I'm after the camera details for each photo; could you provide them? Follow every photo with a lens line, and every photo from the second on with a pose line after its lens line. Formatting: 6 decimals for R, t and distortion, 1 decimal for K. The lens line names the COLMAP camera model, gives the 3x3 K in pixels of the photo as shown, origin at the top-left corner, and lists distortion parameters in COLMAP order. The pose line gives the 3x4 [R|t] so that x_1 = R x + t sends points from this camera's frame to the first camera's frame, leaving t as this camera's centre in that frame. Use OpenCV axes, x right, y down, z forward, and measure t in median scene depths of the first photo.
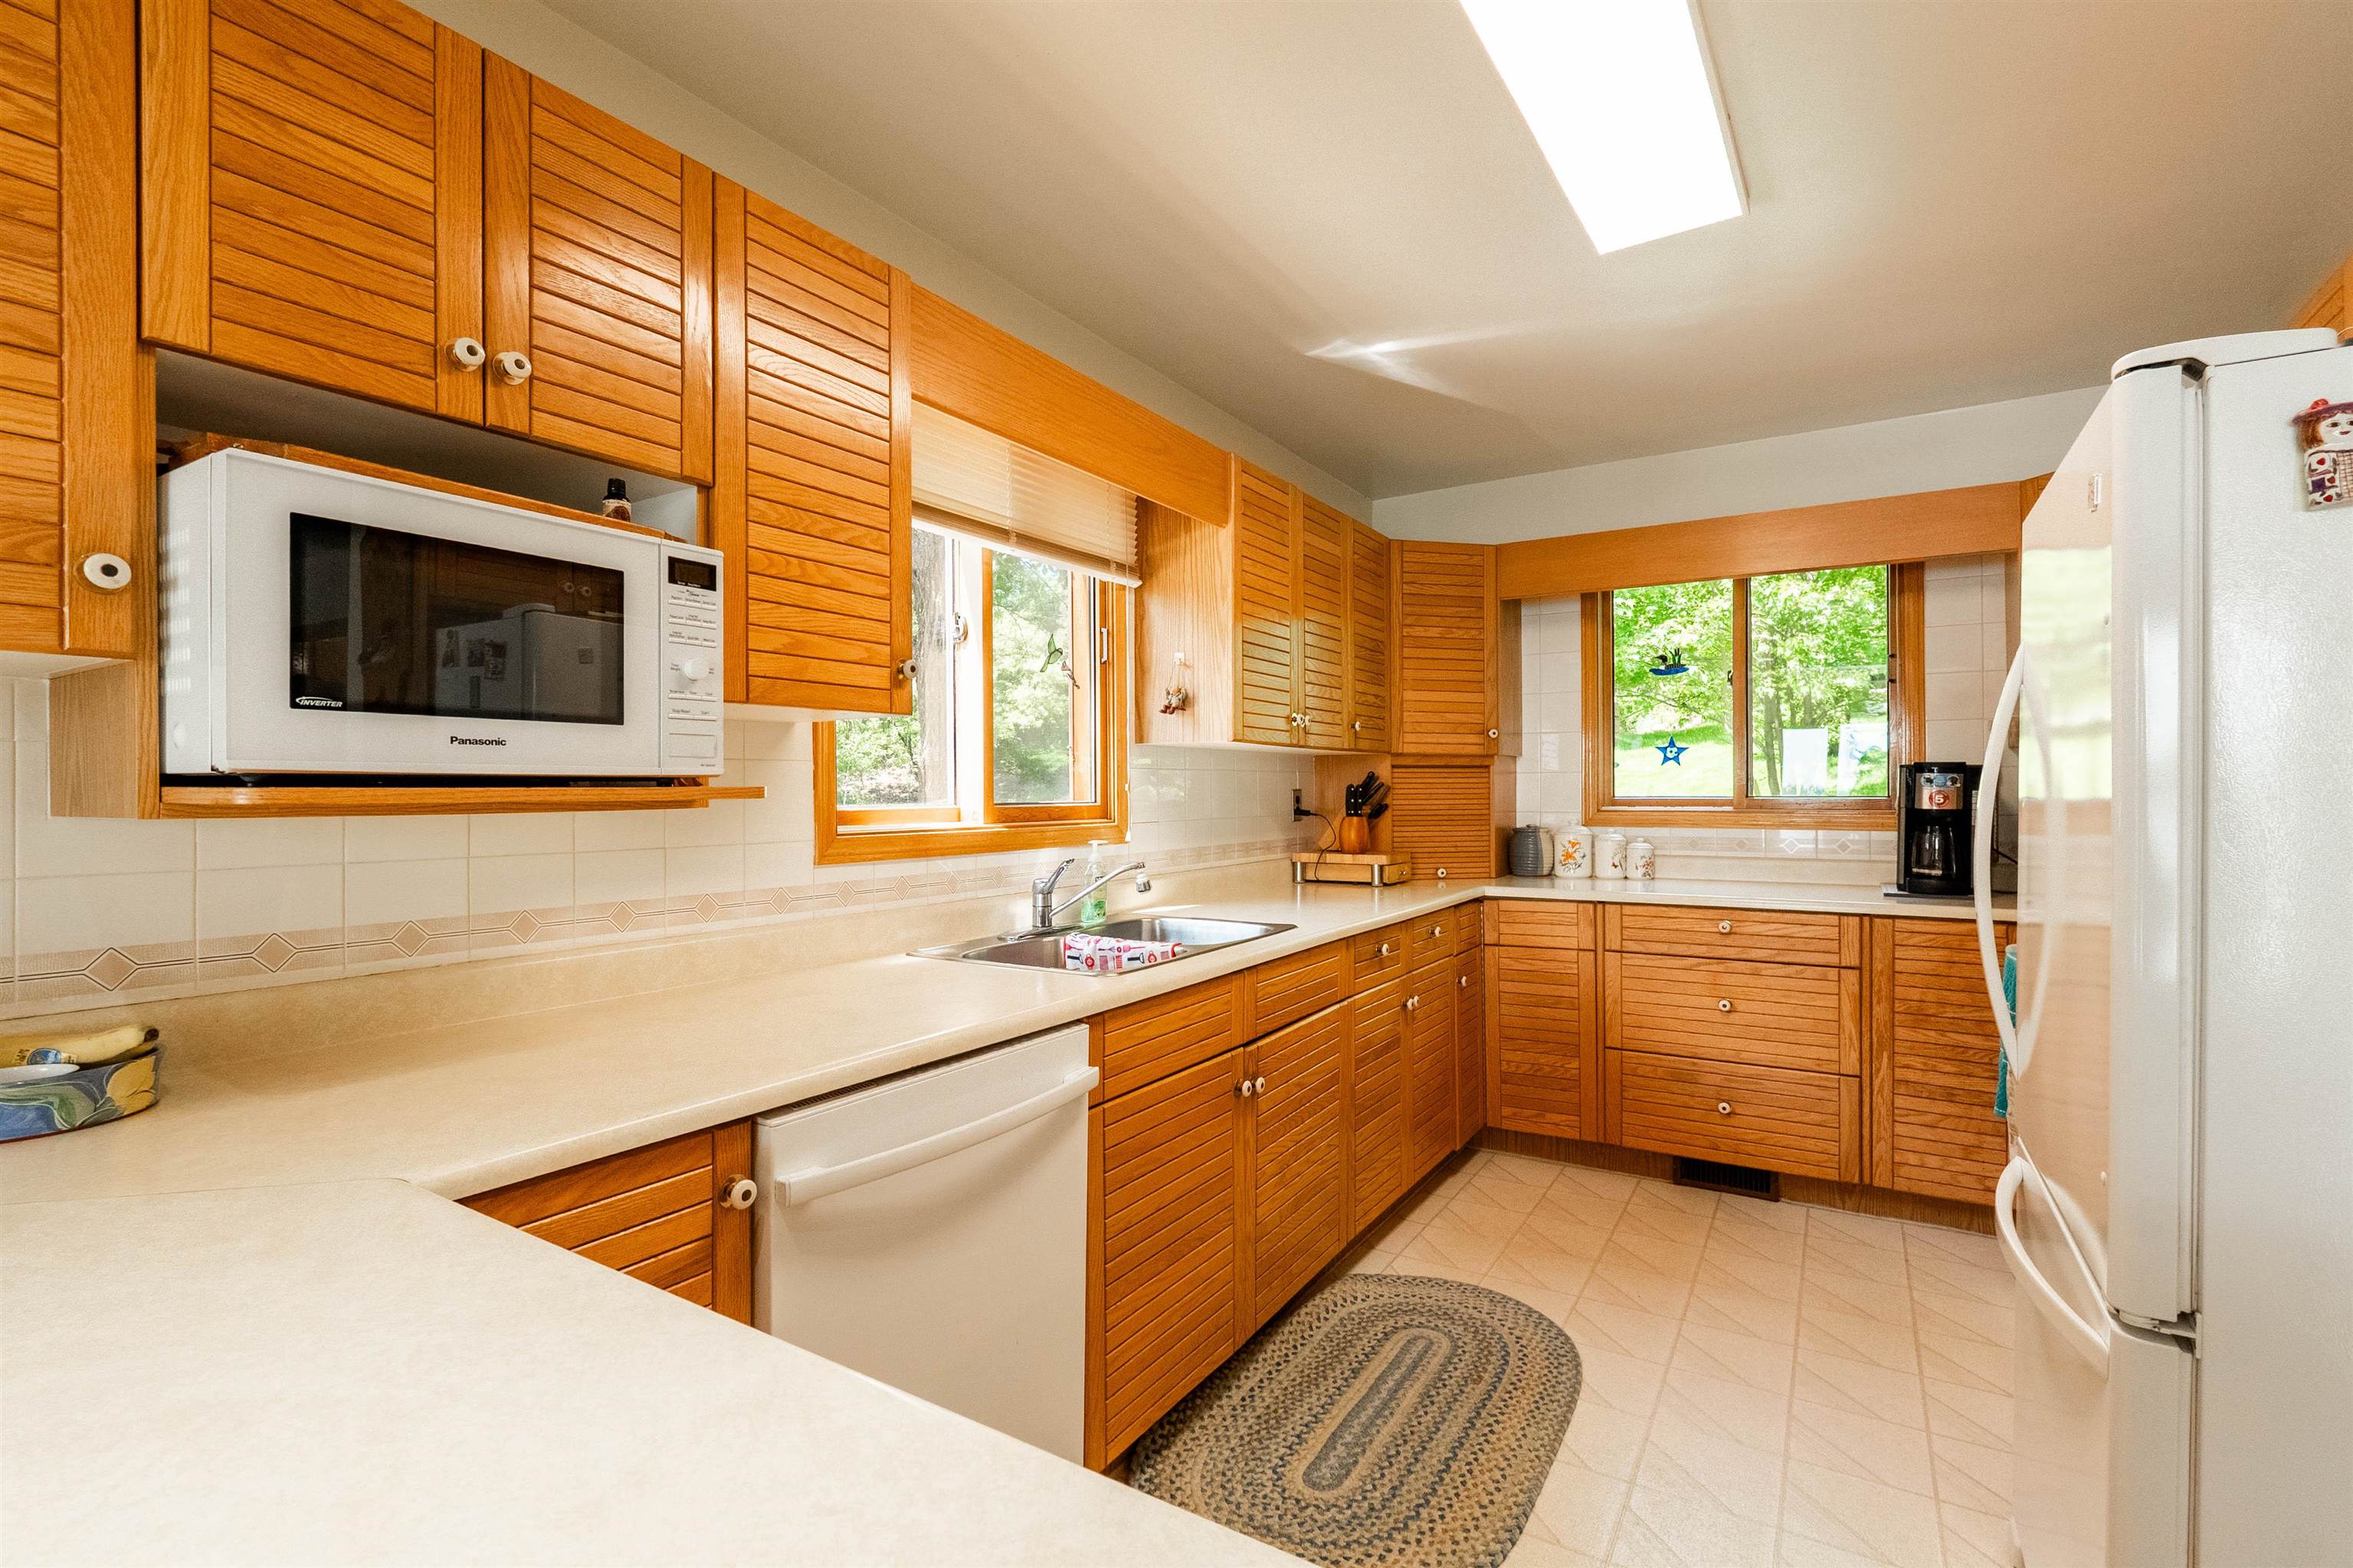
lens RADIAL K [[1067.3, 0, 1150.4], [0, 1067.3, 790.1], [0, 0, 1]] dist [-0.018140, 0.001058]
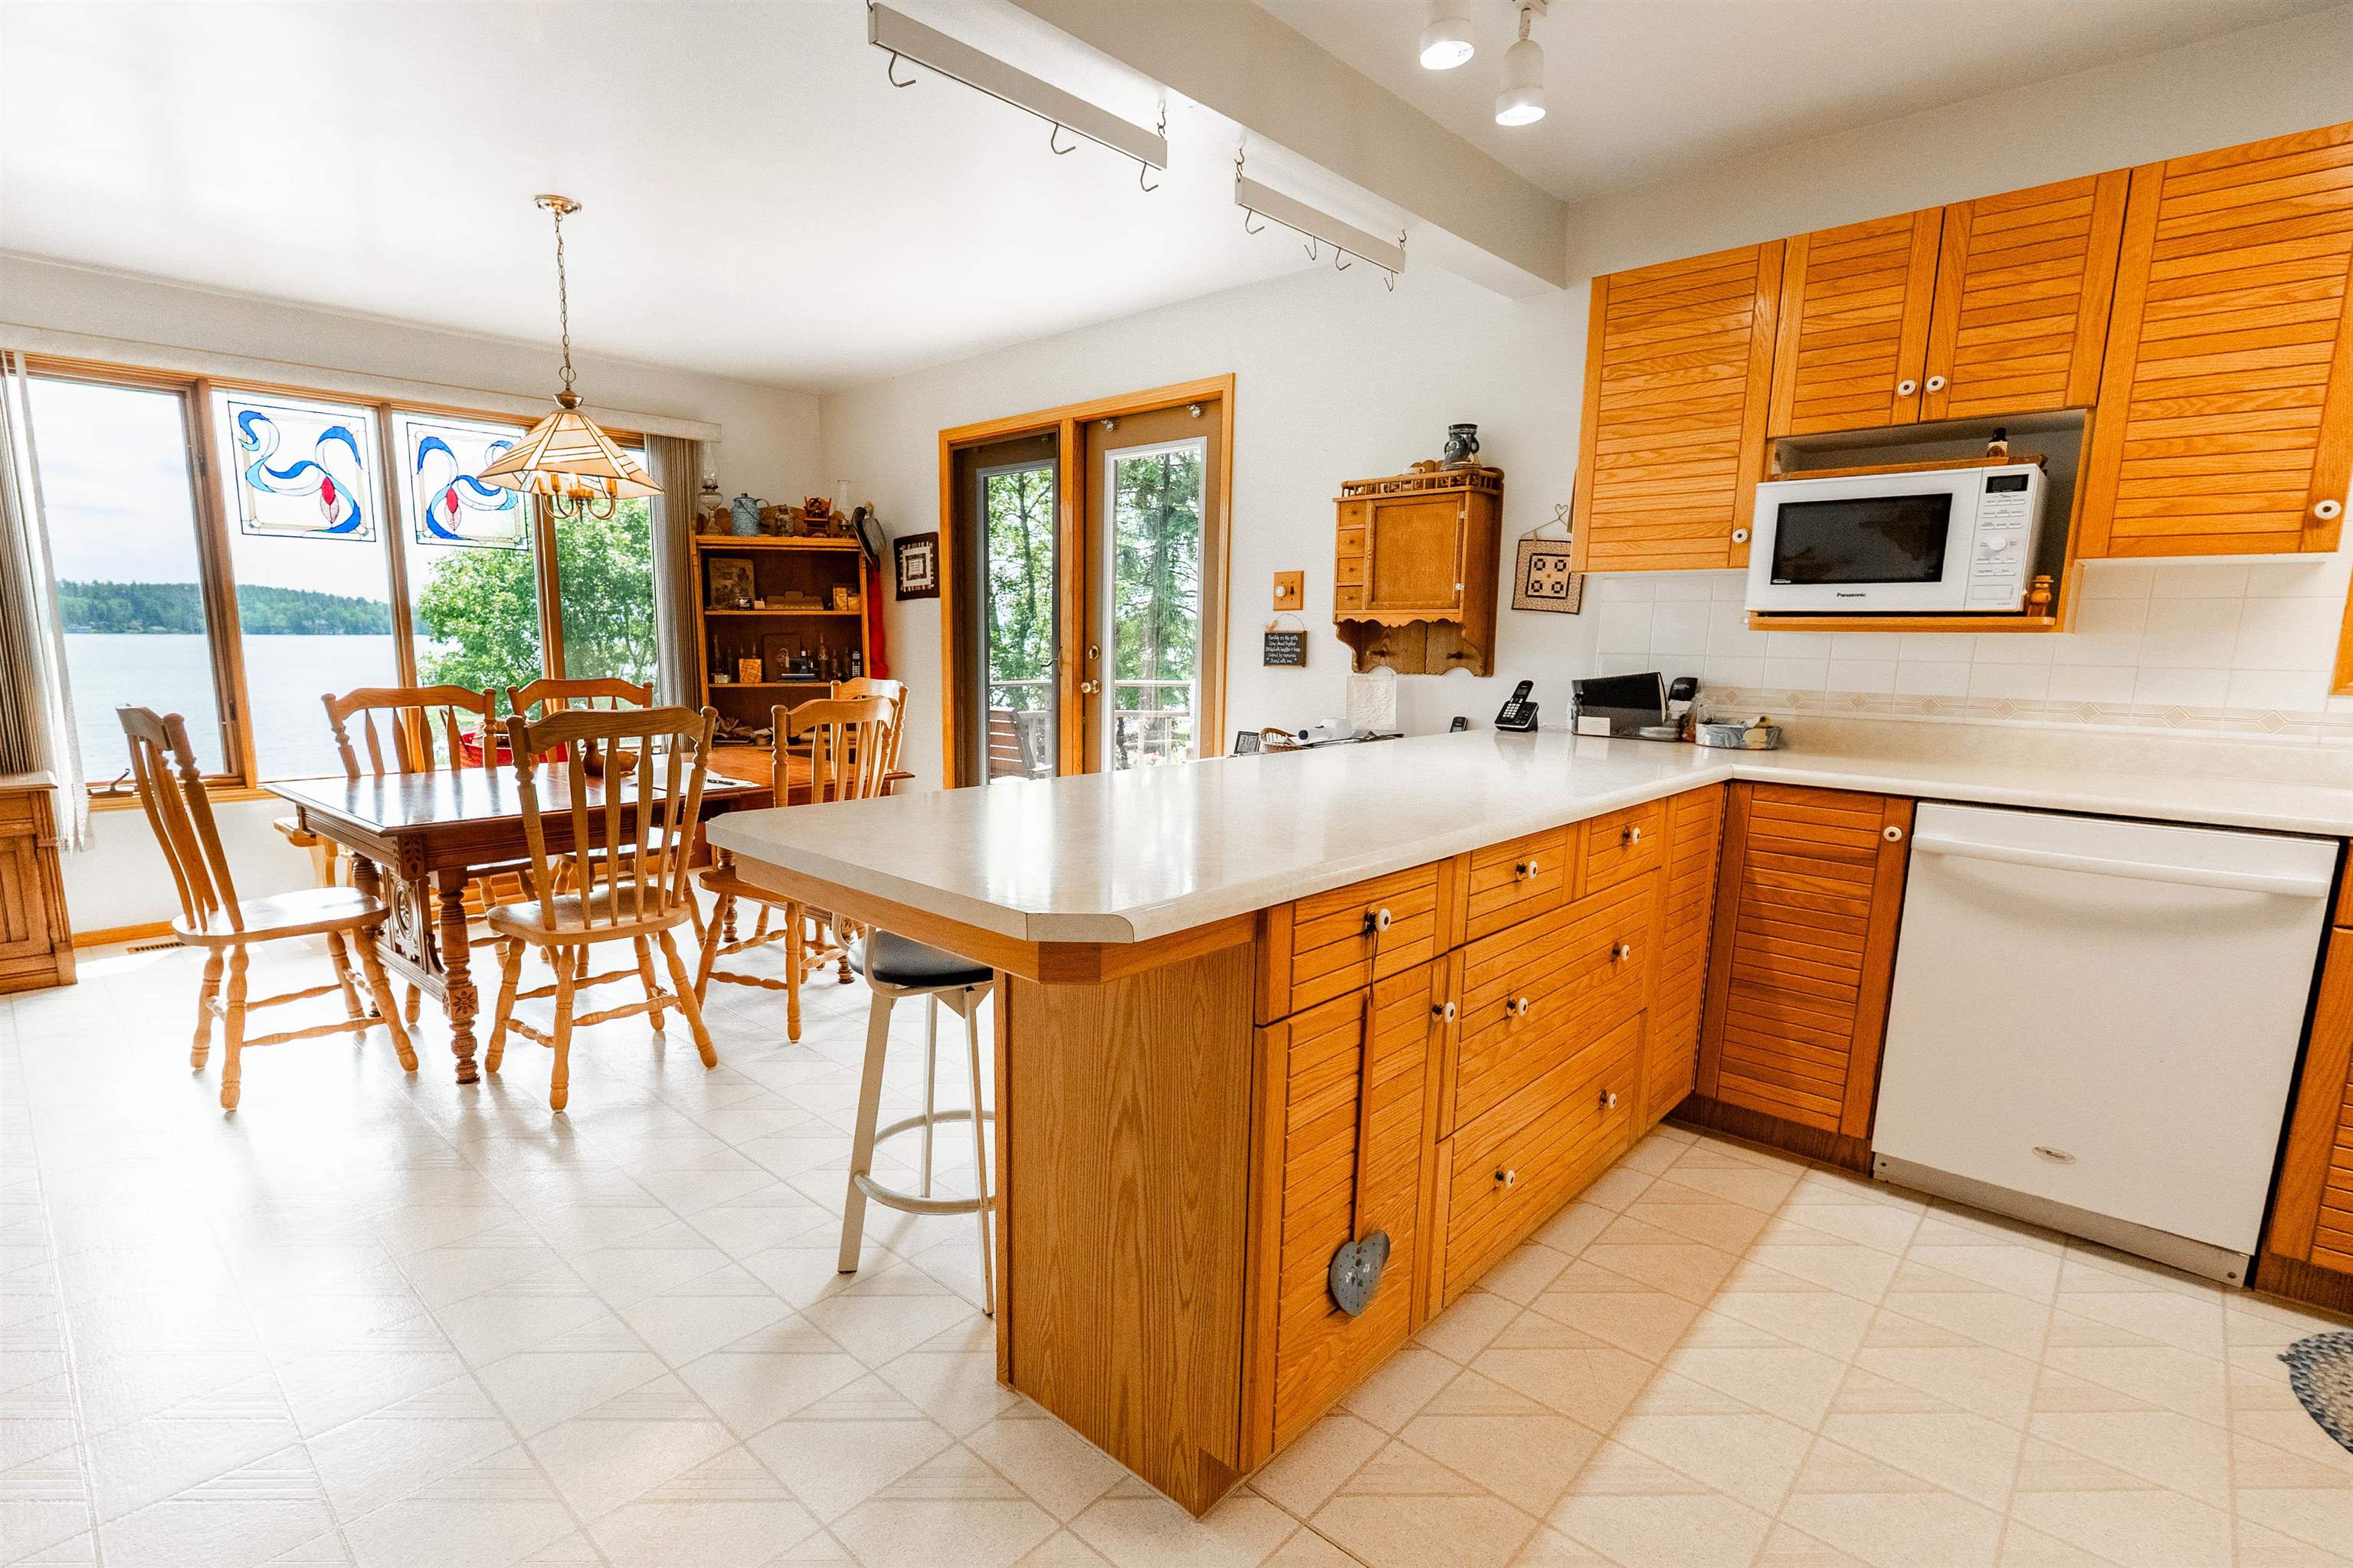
lens RADIAL K [[1124.4, 0, 1109.7], [0, 1124.4, 819.3], [0, 0, 1]] dist [-0.003732, -0.000078]
pose [[-0.225507, 0.158190, -0.961313, 1.613518], [-0.016131, 0.985988, 0.166035, 0.039446], [0.974108, 0.052949, -0.219796, 0.071790]]
